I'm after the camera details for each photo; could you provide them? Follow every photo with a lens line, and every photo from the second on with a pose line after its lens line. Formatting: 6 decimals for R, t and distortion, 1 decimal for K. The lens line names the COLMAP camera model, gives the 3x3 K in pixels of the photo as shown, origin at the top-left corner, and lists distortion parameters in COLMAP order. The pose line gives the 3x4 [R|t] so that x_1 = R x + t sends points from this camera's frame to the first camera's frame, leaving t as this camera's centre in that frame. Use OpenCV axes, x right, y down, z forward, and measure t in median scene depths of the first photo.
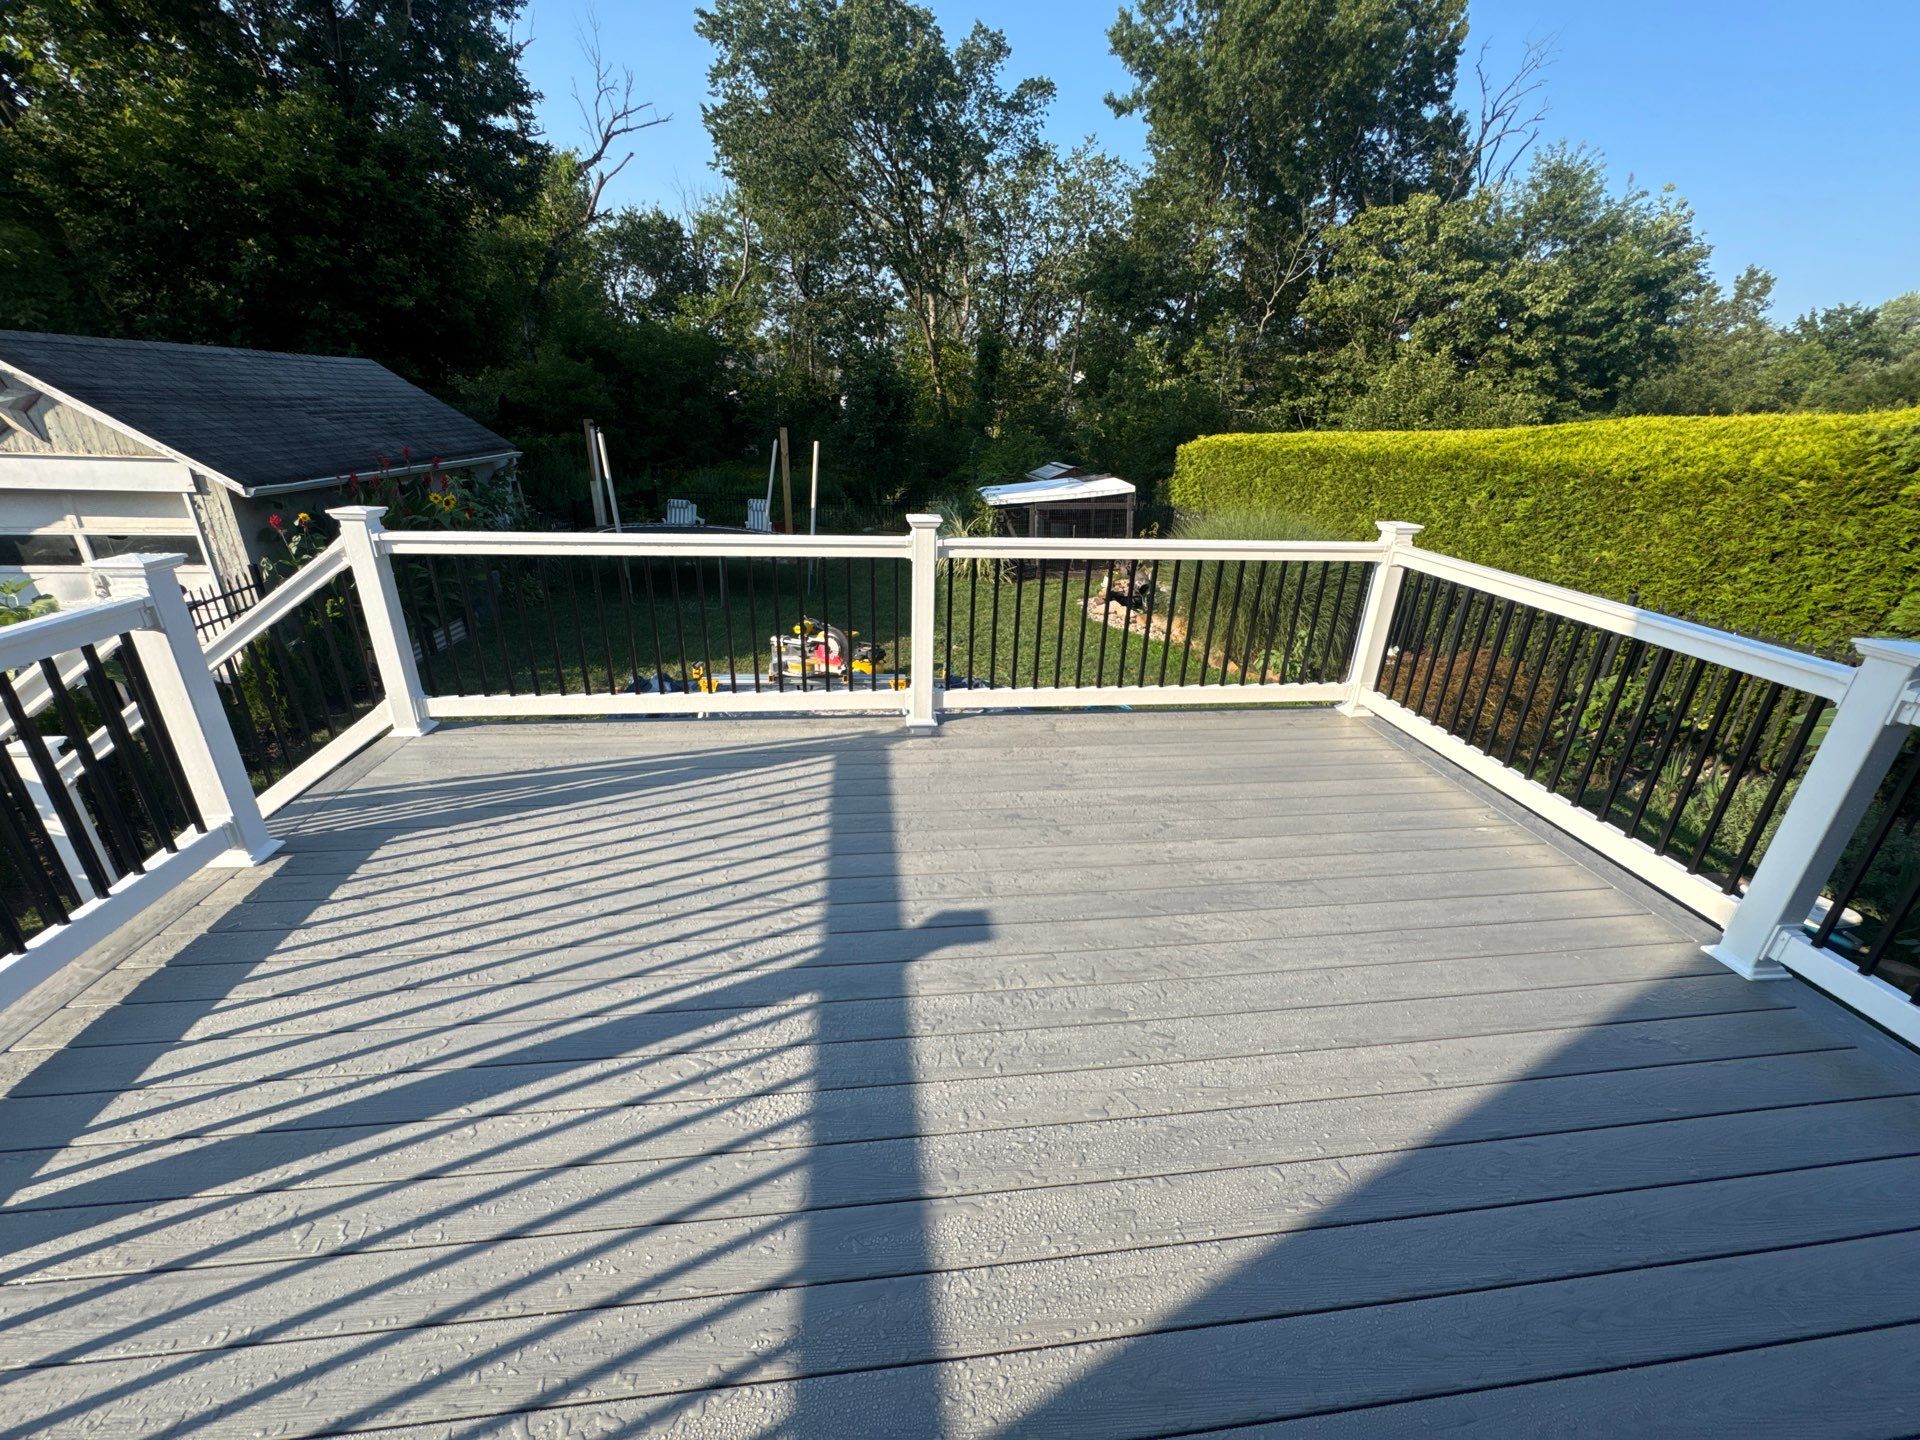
lens RADIAL K [[766.4, 0, 958.7], [0, 766.4, 720.0], [0, 0, 1]] dist [-0.006300, 0.000906]
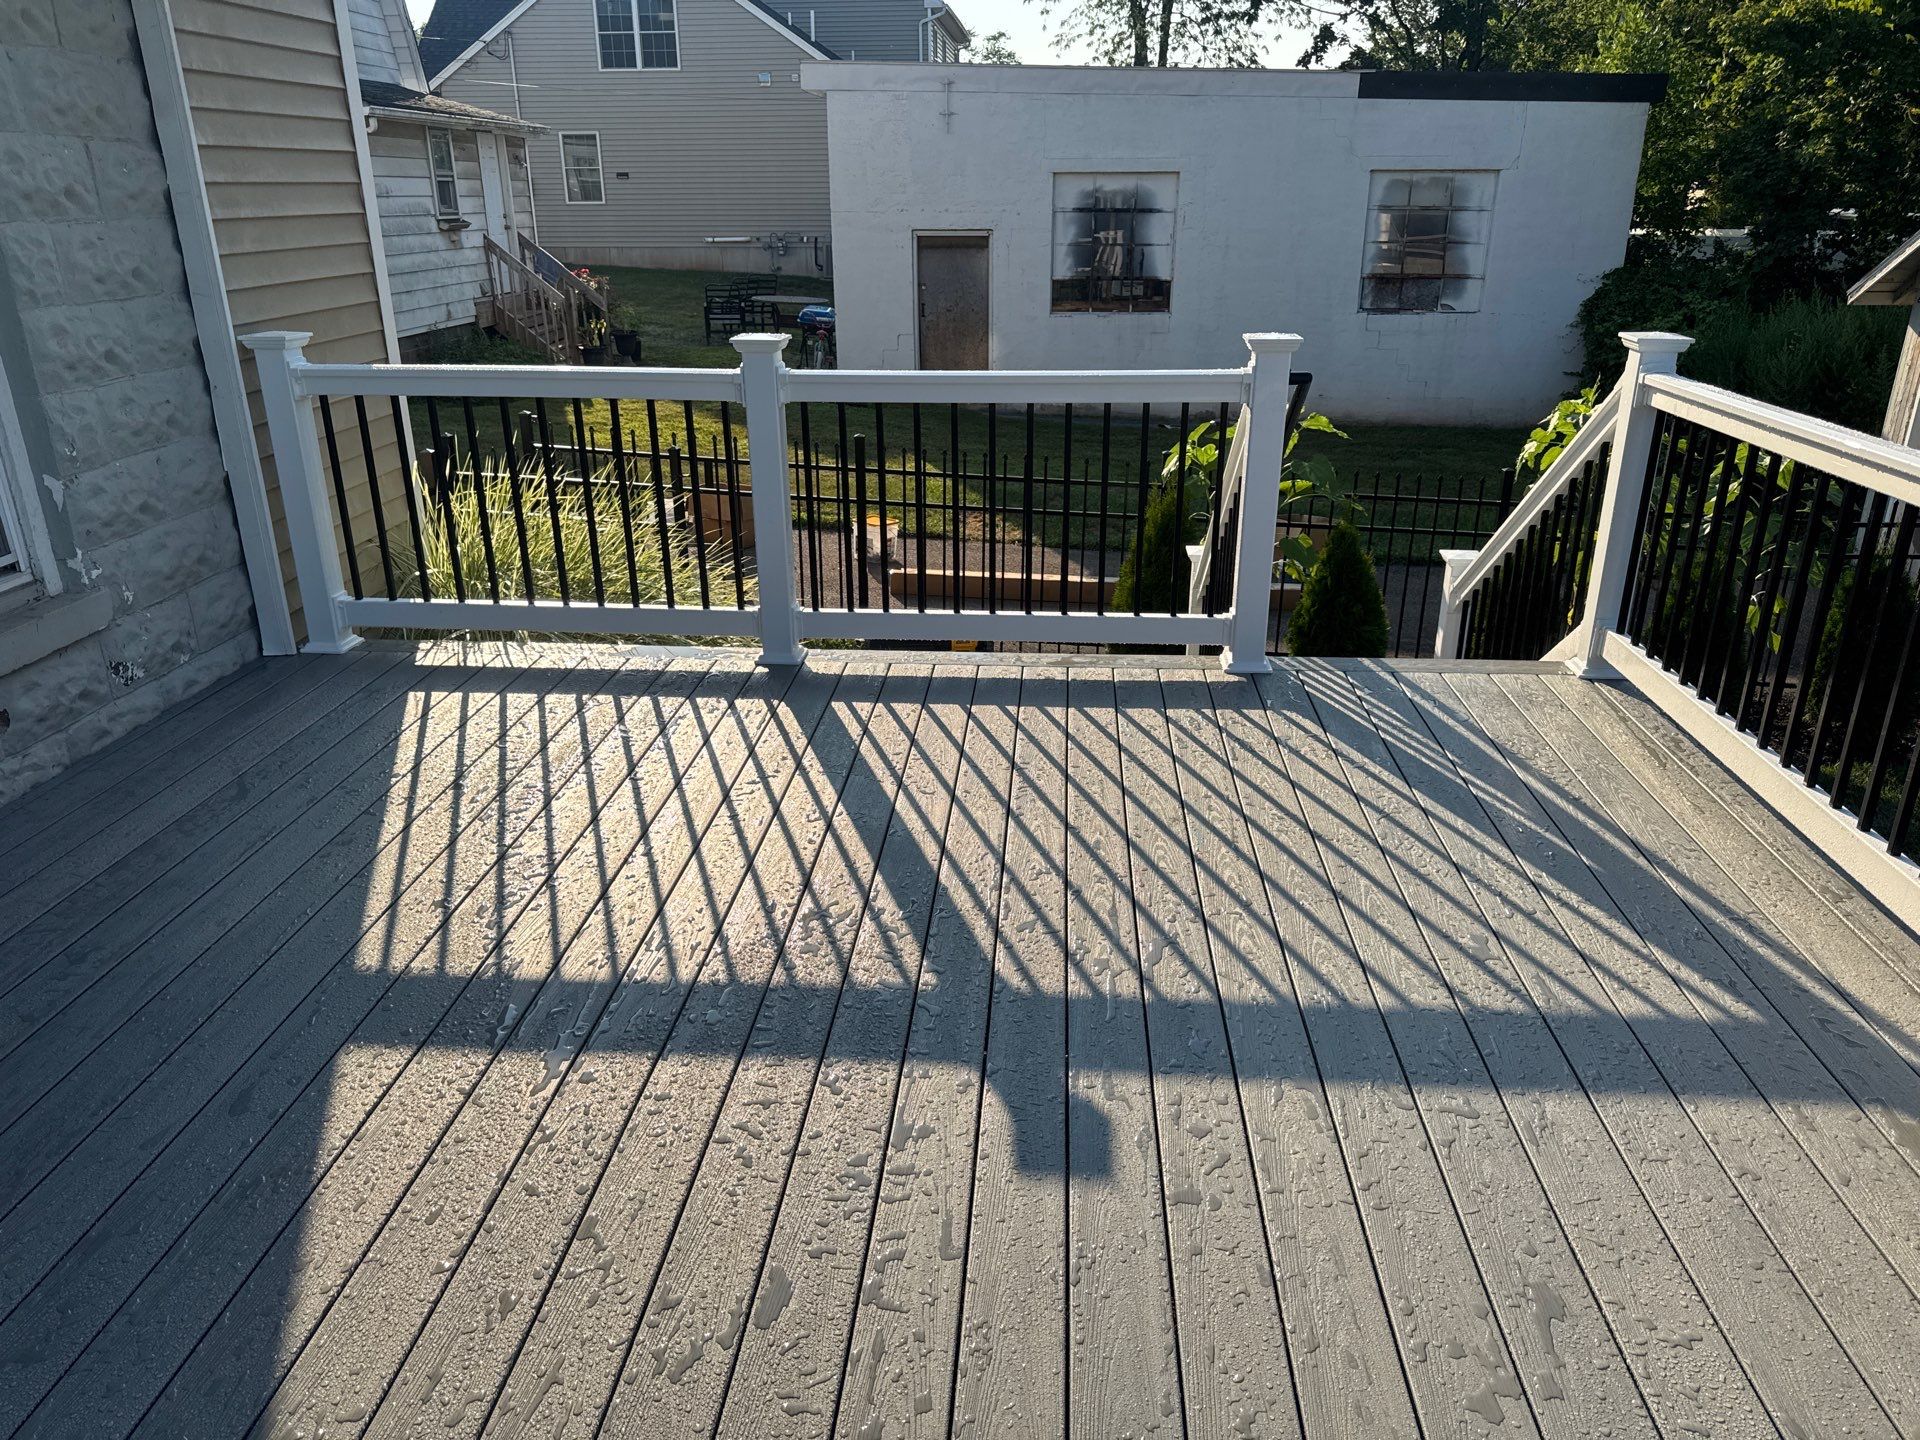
lens RADIAL K [[1360.8, 0, 963.0], [0, 1360.8, 736.5], [0, 0, 1]] dist [0.037241, -0.044344]
pose [[-0.197779, 0.333394, -0.921809, 0.603988], [-0.375760, 0.842764, 0.385426, -0.224720], [0.905366, 0.422608, -0.041405, 0.672903]]
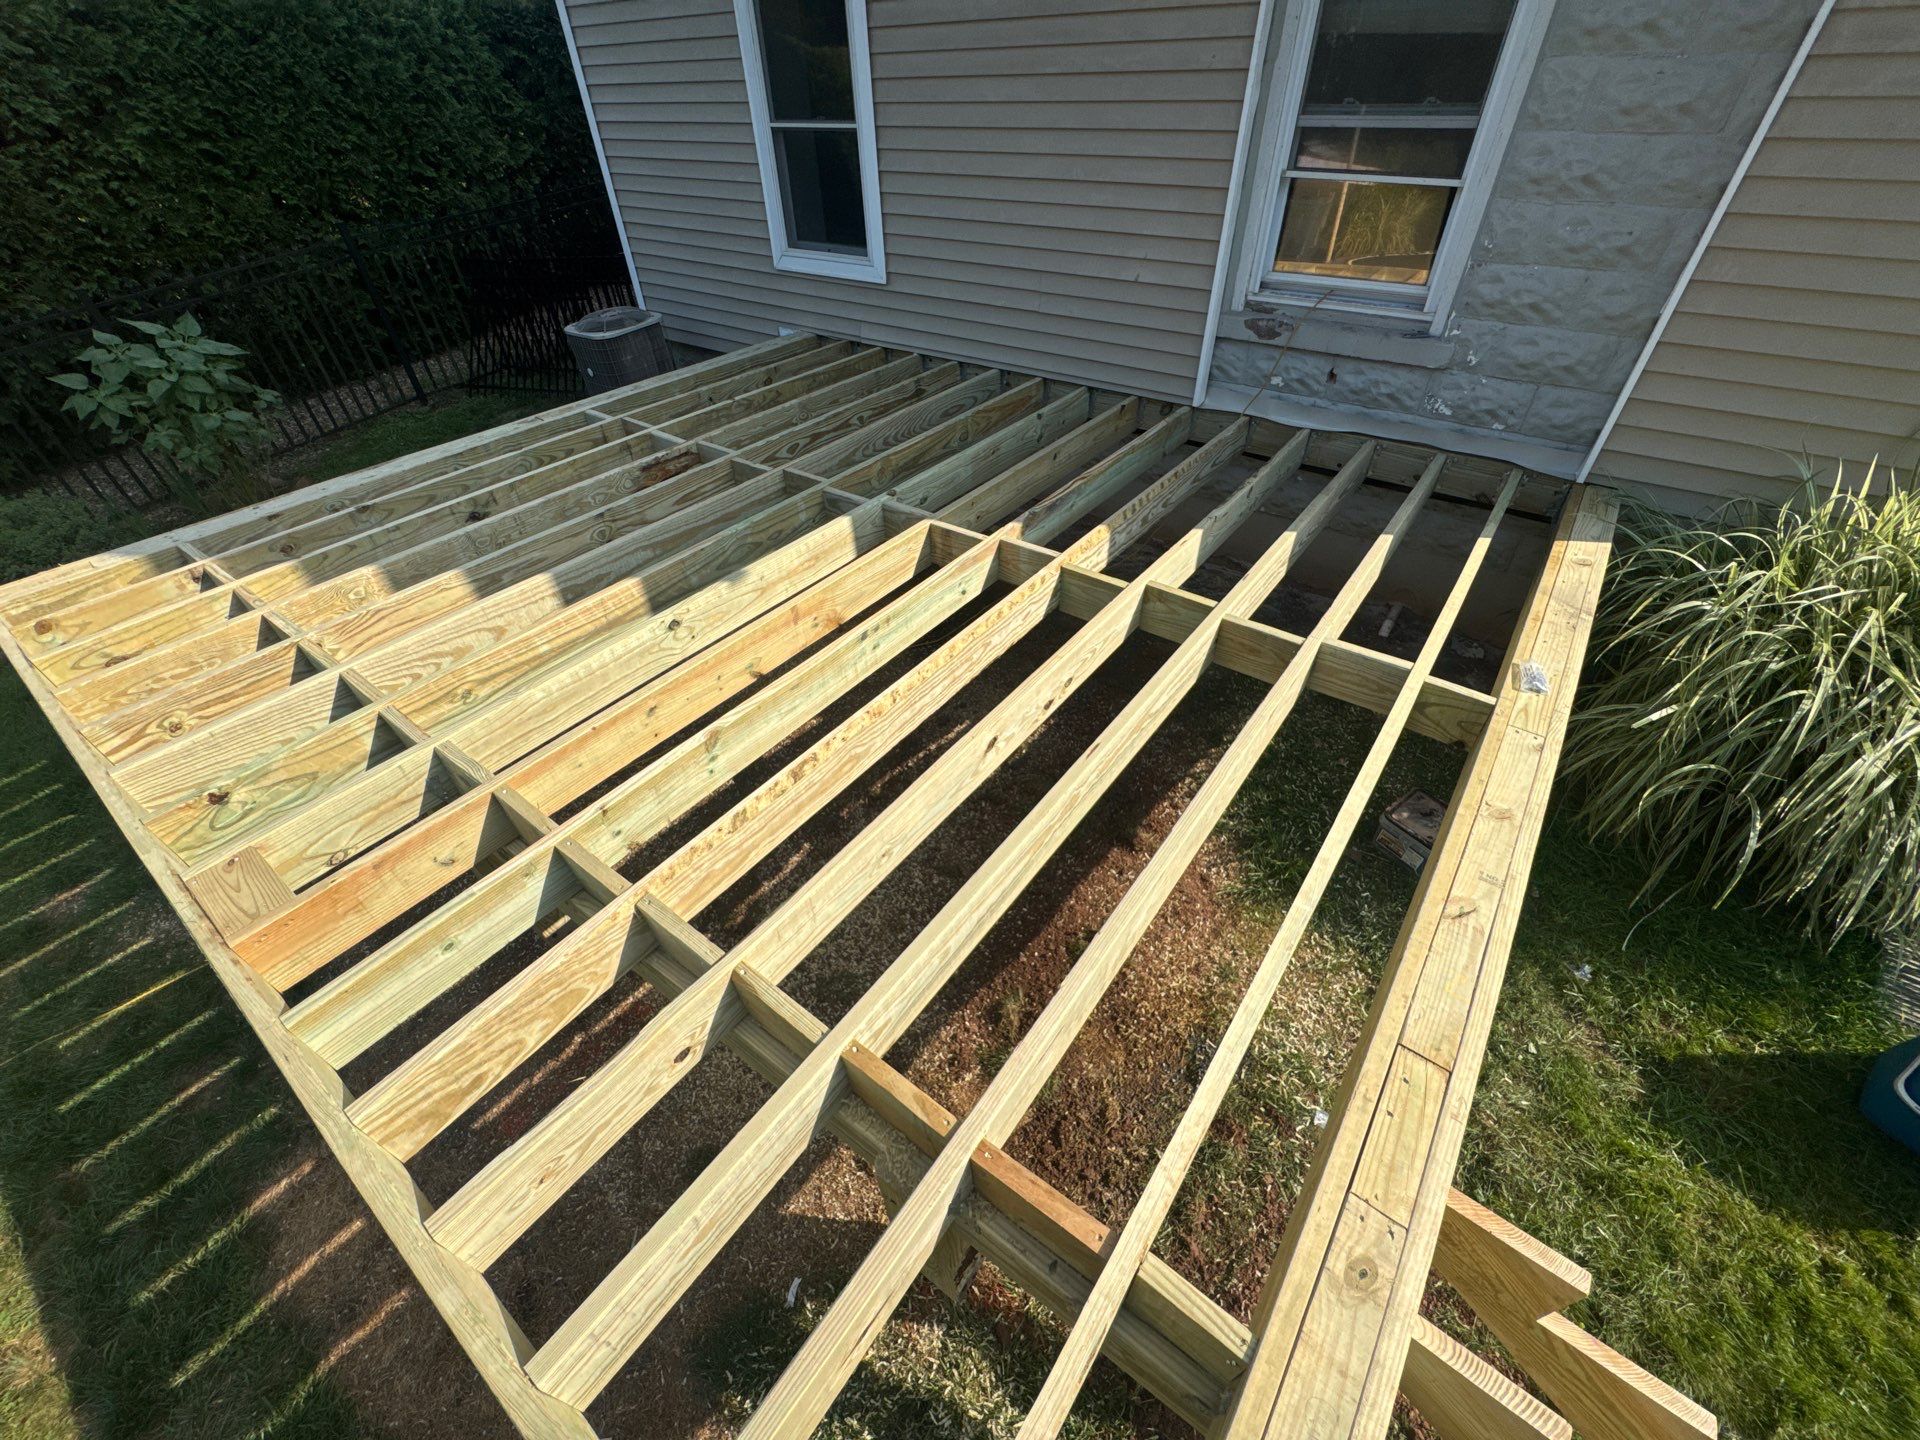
lens RADIAL K [[766.4, 0, 957.9], [0, 766.4, 720.0], [0, 0, 1]] dist [-0.006300, 0.000906]
pose [[-0.722612, -0.463505, 0.512830, -0.717740], [0.267462, 0.496623, 0.825730, -0.383659], [-0.637413, 0.733845, -0.234896, 0.951901]]
